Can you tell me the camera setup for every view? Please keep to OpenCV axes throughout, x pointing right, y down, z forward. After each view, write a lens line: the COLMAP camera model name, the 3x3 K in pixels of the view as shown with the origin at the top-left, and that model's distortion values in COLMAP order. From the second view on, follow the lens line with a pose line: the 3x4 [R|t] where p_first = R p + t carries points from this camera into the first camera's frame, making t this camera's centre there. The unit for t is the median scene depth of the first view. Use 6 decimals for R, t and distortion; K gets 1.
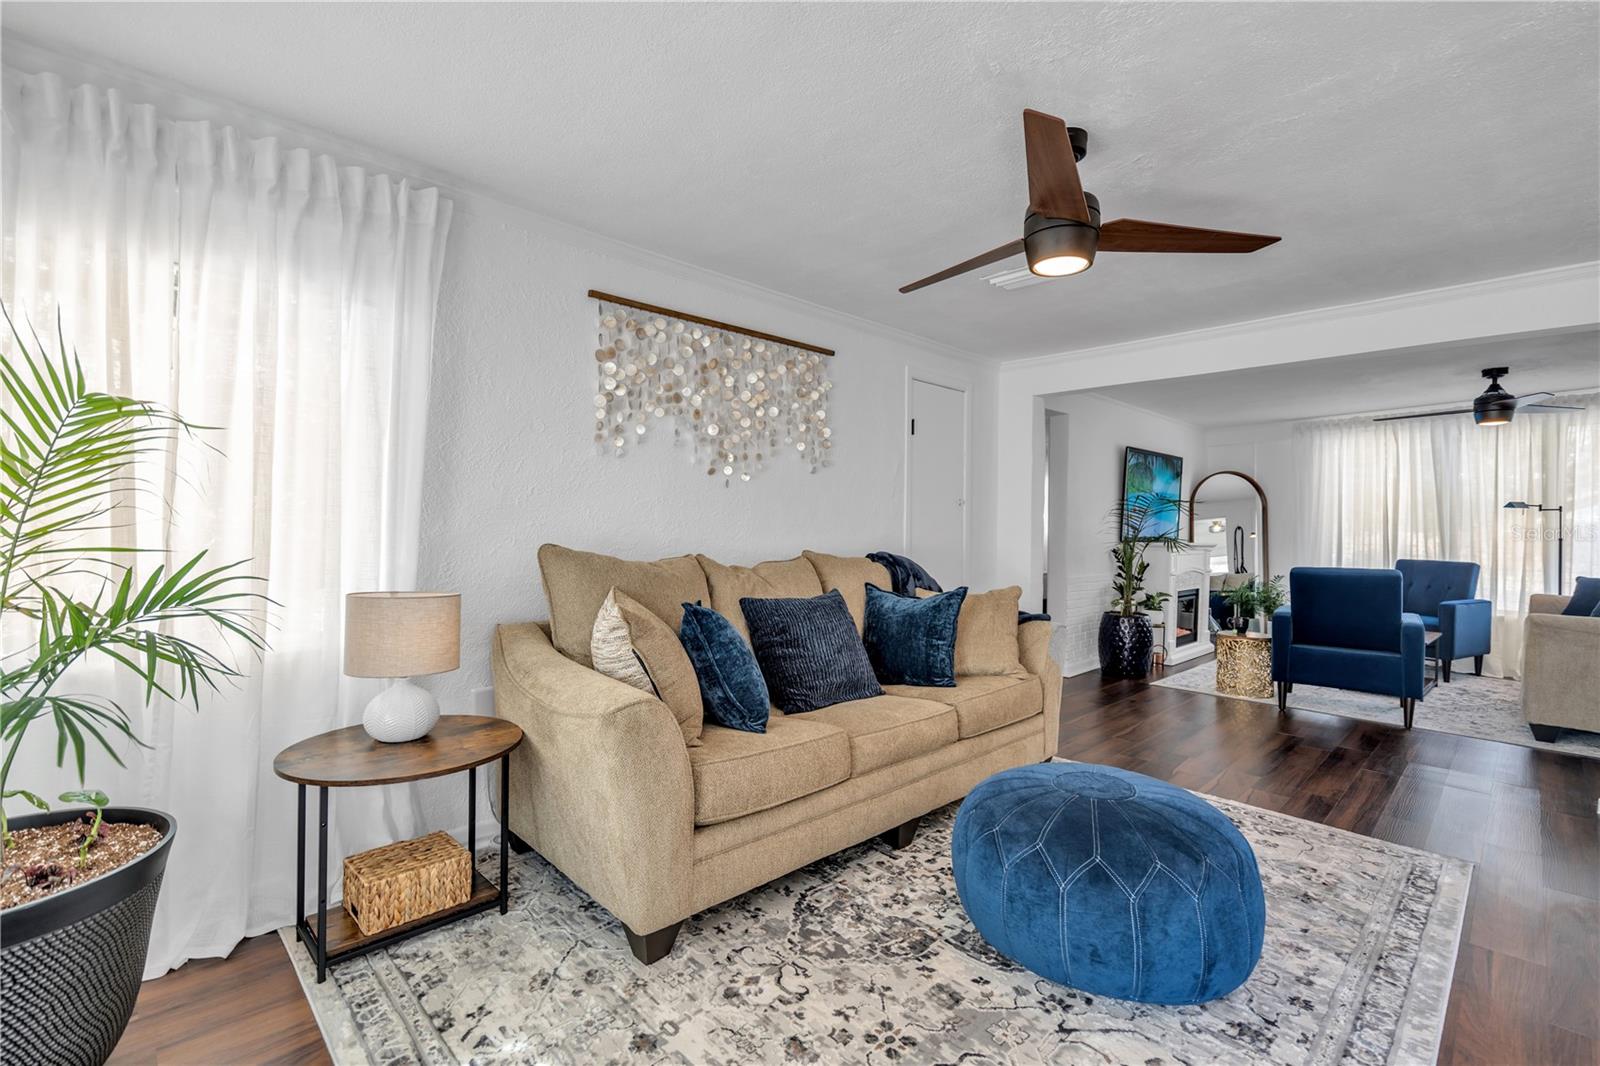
lens RADIAL K [[718.7, 0, 794.7], [0, 718.7, 529.5], [0, 0, 1]] dist [-0.005087, 0.000201]
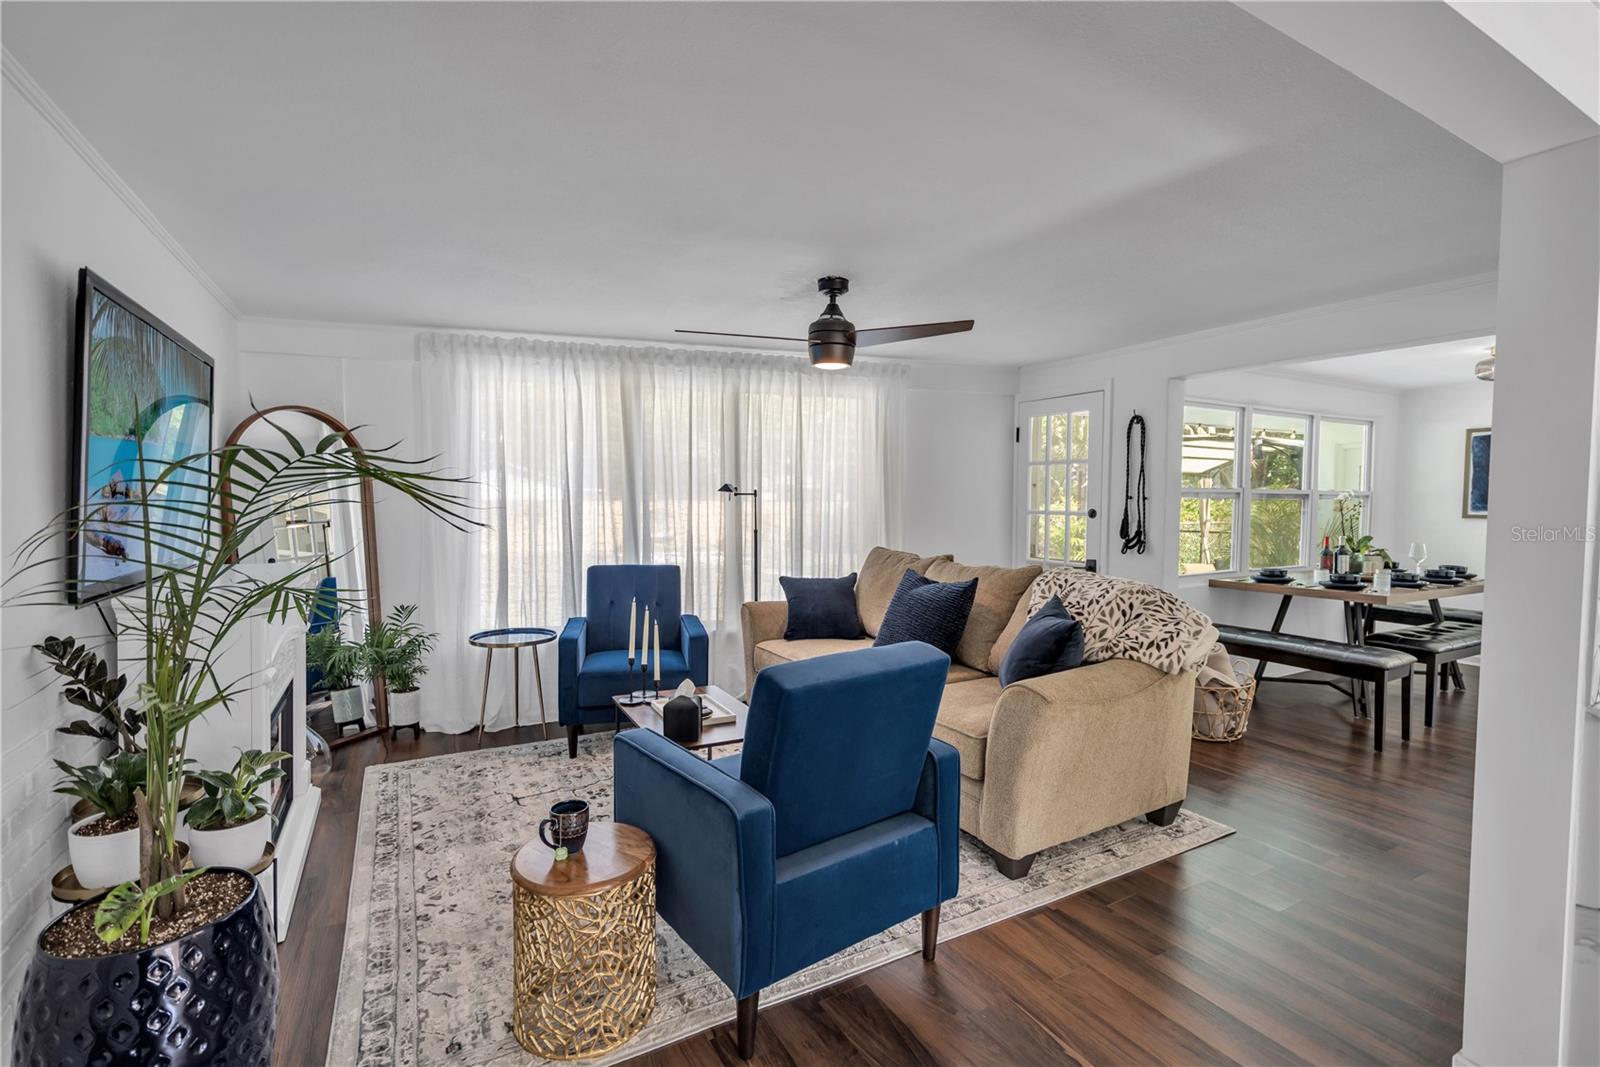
lens RADIAL K [[718.7, 0, 797.7], [0, 718.7, 520.8], [0, 0, 1]] dist [-0.005087, 0.000201]
pose [[0.259937, -0.038731, 0.964849, 0.264310], [0.000906, 0.999205, 0.039866, -0.026913], [-0.965625, -0.009489, 0.259765, 0.666581]]
